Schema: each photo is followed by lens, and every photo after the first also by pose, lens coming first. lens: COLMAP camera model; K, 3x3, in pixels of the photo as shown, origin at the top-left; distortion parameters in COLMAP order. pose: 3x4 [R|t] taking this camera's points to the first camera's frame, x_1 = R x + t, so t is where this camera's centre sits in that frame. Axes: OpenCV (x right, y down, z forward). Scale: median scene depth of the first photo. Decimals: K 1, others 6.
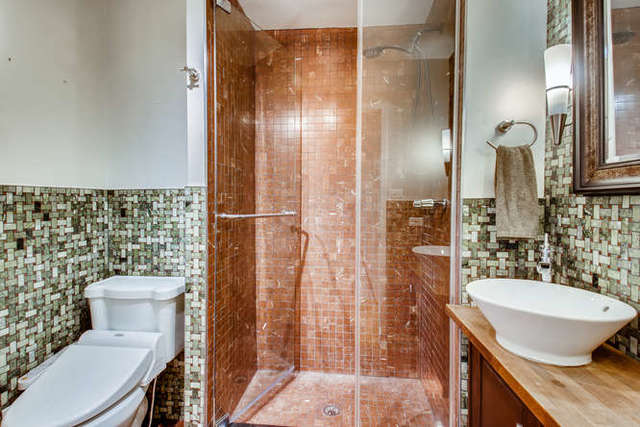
lens RADIAL K [[315.7, 0, 320.0], [0, 315.7, 213.5], [0, 0, 1]] dist [0.058493, -0.042487]
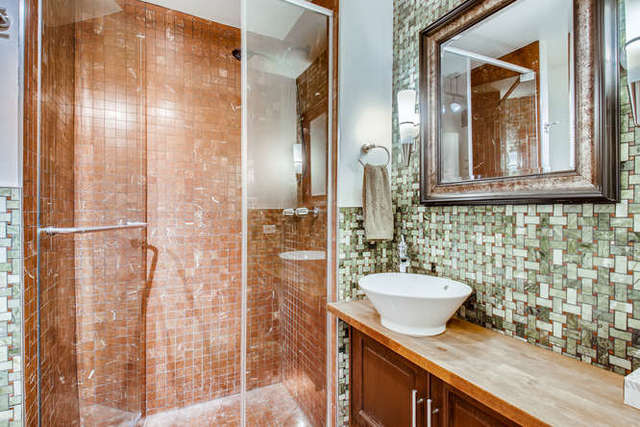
lens RADIAL K [[314.8, 0, 316.3], [0, 314.8, 217.6], [0, 0, 1]] dist [0.053707, -0.041413]
pose [[0.836424, -0.012771, 0.547934, -0.222361], [0.019702, 0.999783, -0.006774, -0.004306], [-0.547729, 0.016461, 0.836494, 0.105689]]
